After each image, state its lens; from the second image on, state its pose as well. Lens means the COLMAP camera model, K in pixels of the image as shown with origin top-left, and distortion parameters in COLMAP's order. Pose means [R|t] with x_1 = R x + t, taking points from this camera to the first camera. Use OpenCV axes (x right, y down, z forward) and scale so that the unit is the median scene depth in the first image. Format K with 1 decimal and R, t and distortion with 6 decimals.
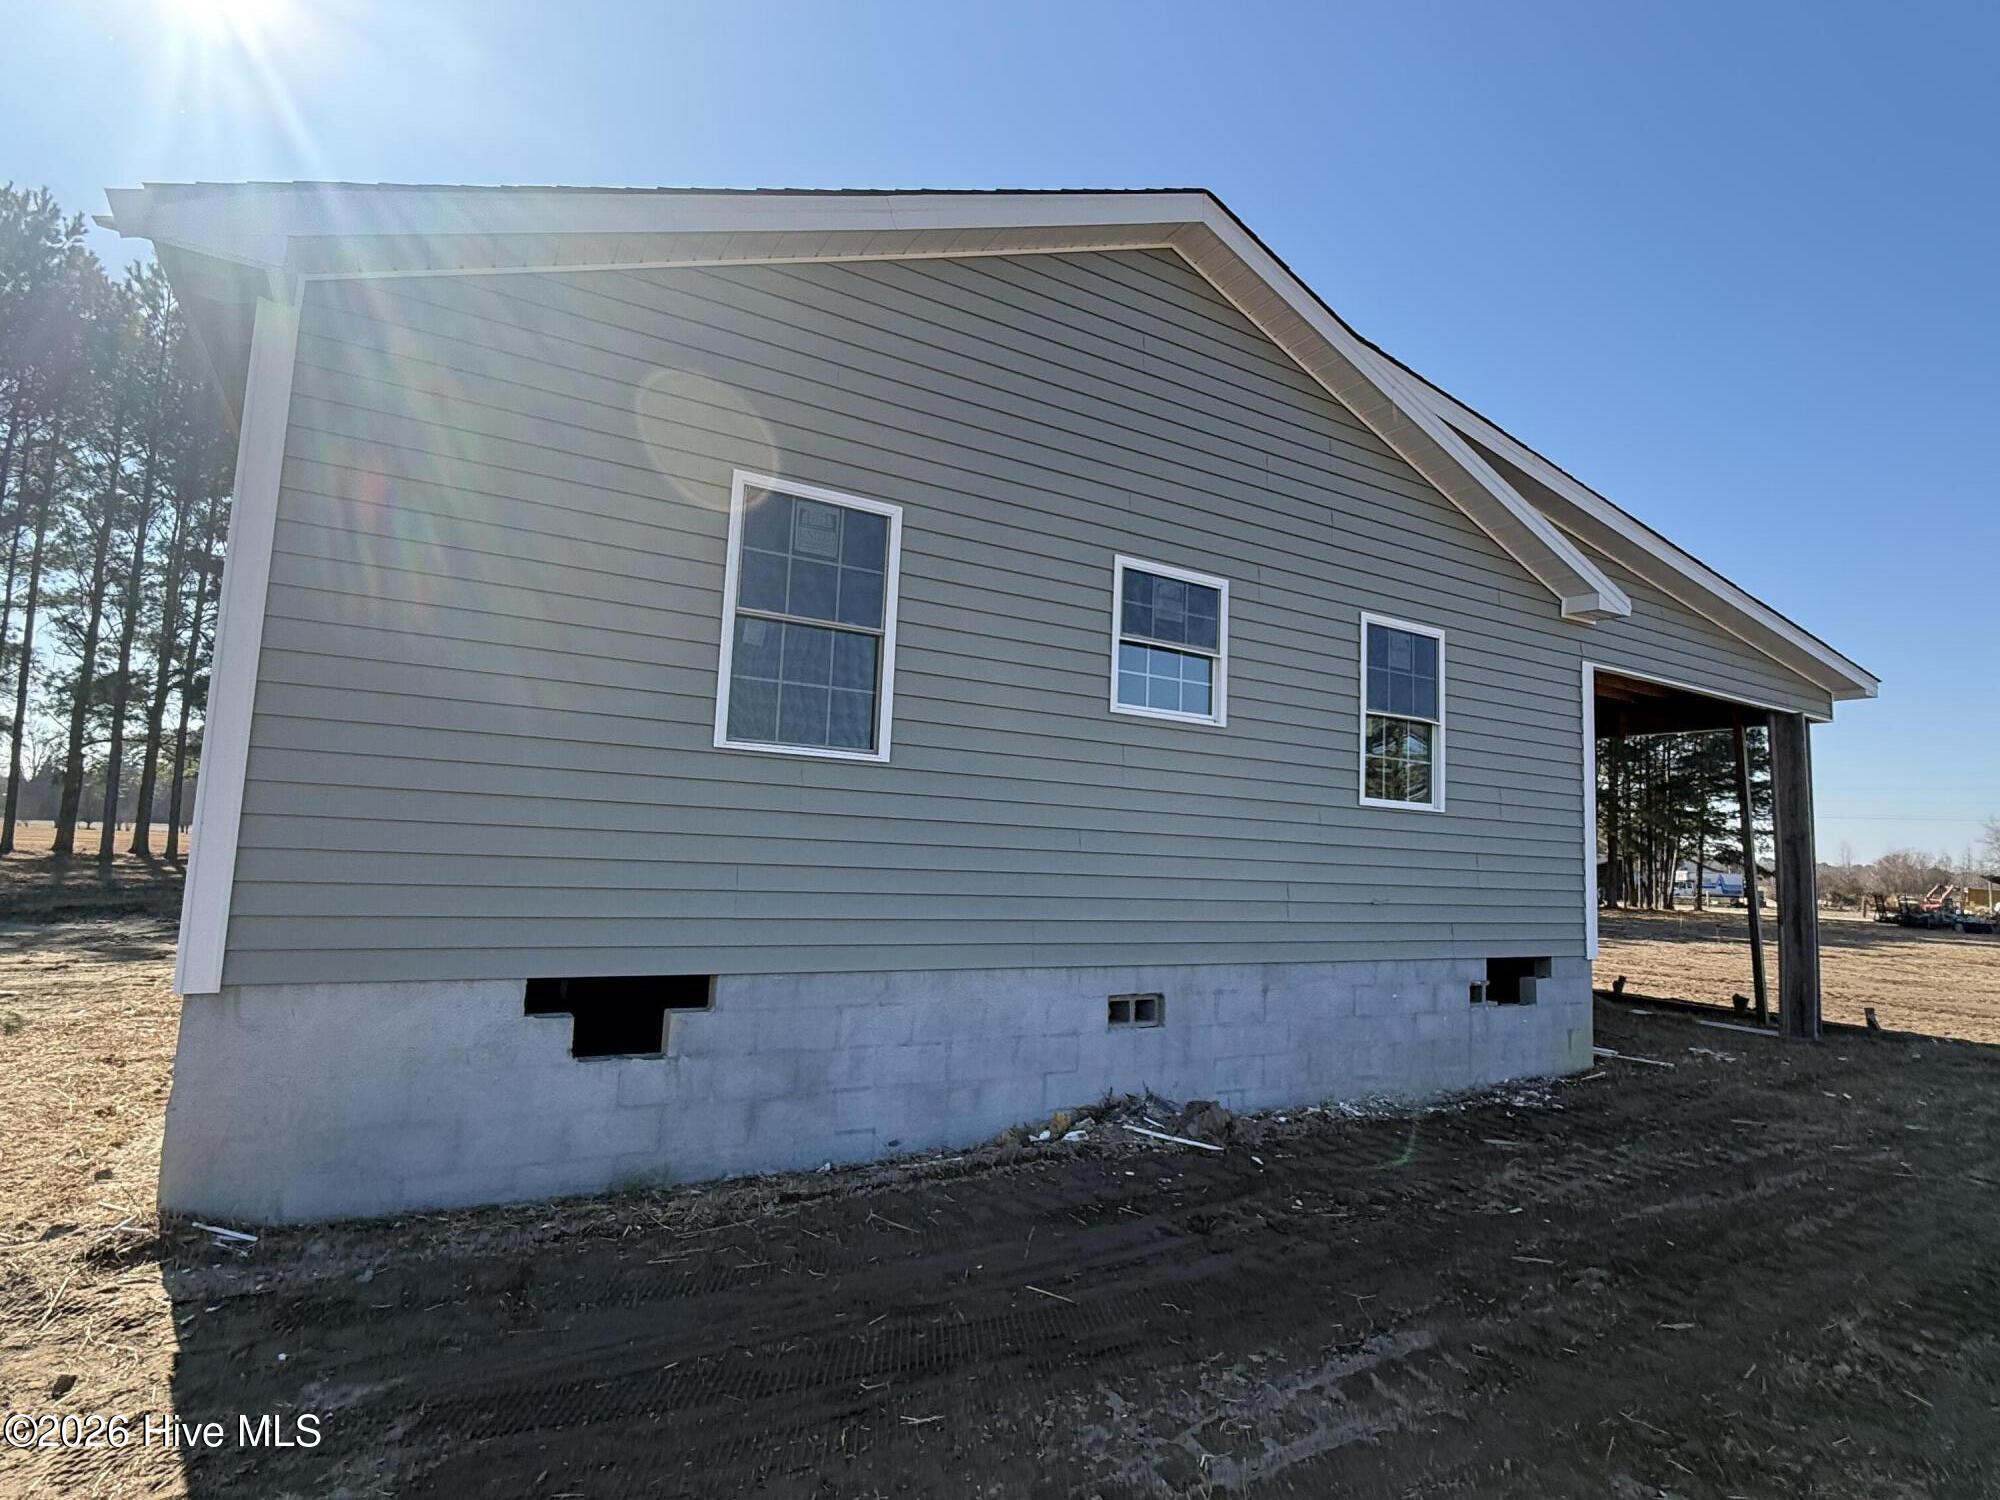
lens RADIAL K [[1020.6, 0, 1000.0], [0, 1020.6, 750.0], [0, 0, 1]] dist [-0.002681, -0.007195]
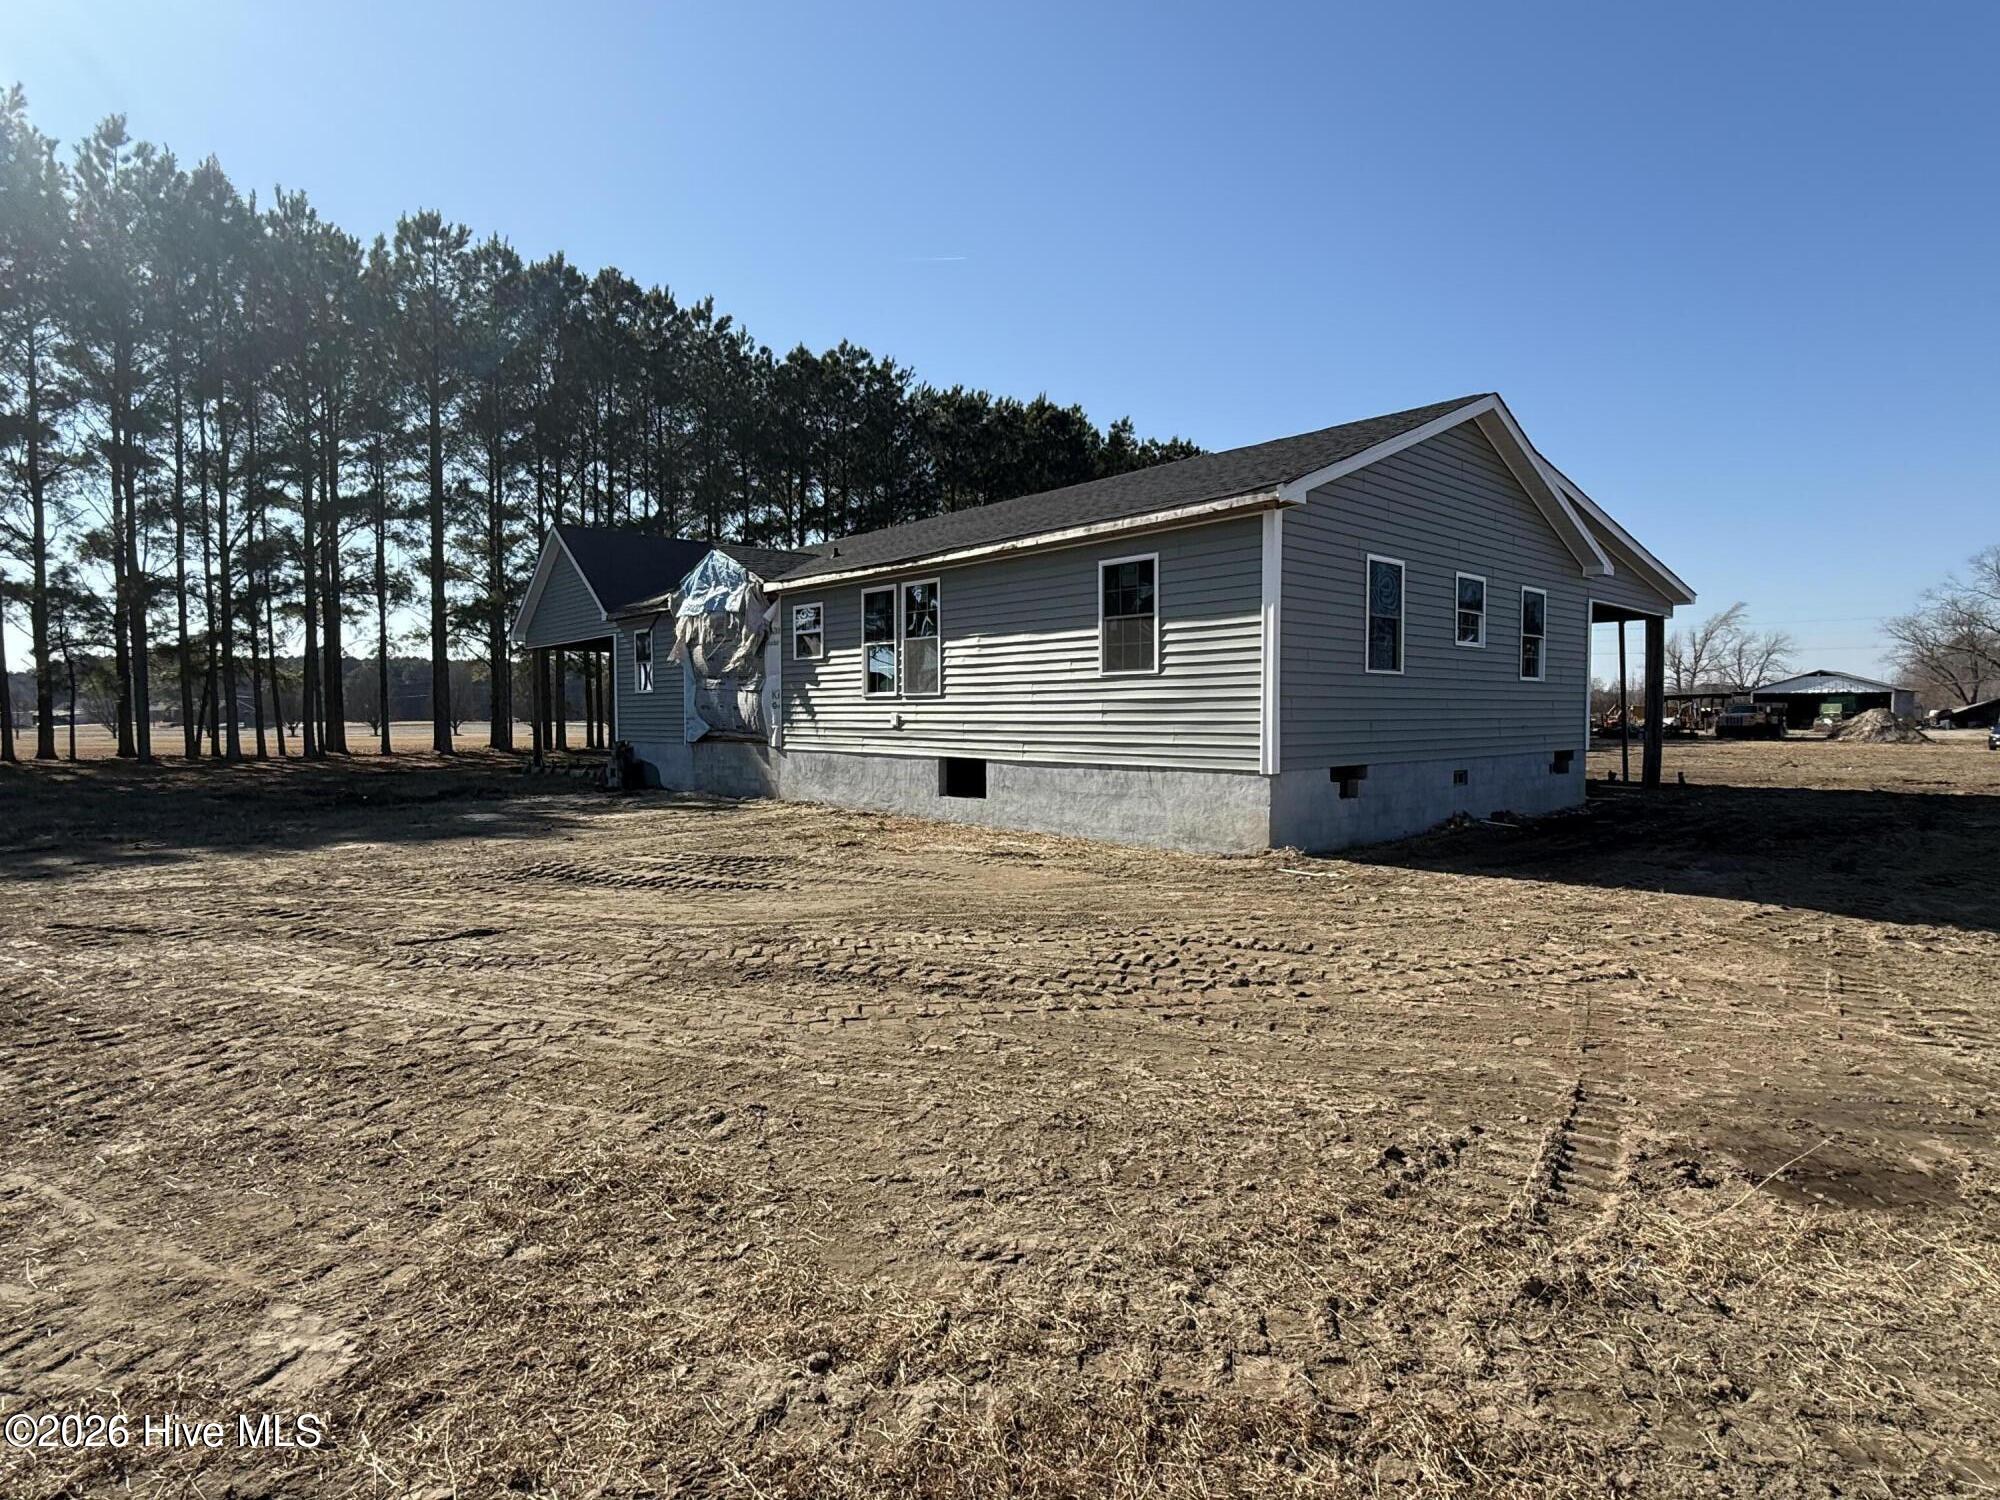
lens RADIAL K [[1020.6, 0, 1000.0], [0, 1020.6, 750.0], [0, 0, 1]] dist [-0.002681, -0.007195]
pose [[0.977133, -0.056509, 0.204983, -0.933448], [0.027582, 0.989579, 0.141325, -0.106649], [-0.210833, -0.132440, 0.968509, -0.677816]]
